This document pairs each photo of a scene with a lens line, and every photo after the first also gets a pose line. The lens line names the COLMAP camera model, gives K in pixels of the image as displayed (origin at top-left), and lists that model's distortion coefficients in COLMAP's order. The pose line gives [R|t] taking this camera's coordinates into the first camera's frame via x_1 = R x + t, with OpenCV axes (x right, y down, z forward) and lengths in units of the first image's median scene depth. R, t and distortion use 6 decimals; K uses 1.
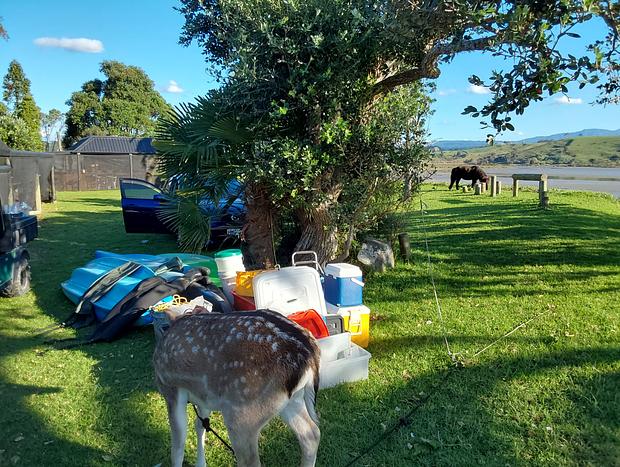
lens RADIAL K [[515.8, 0, 310.0], [0, 515.8, 233.5], [0, 0, 1]] dist [0.069645, -0.003340]
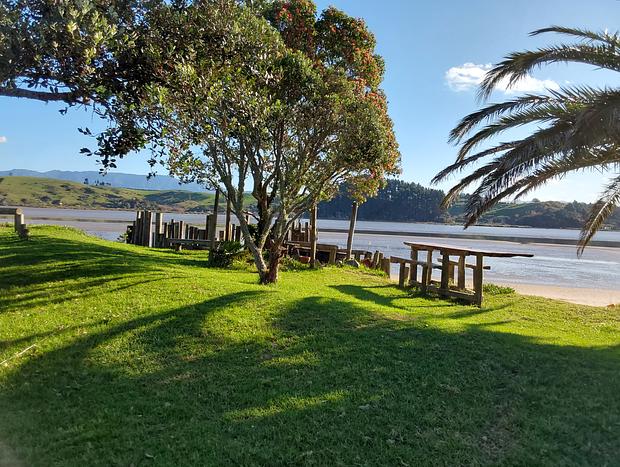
lens RADIAL K [[515.8, 0, 310.0], [0, 515.8, 233.5], [0, 0, 1]] dist [0.069645, -0.003340]
pose [[0.553084, -0.029562, 0.832601, -0.248015], [0.091798, 0.995448, -0.025635, 0.039738], [-0.828053, 0.090609, 0.553279, -0.141158]]
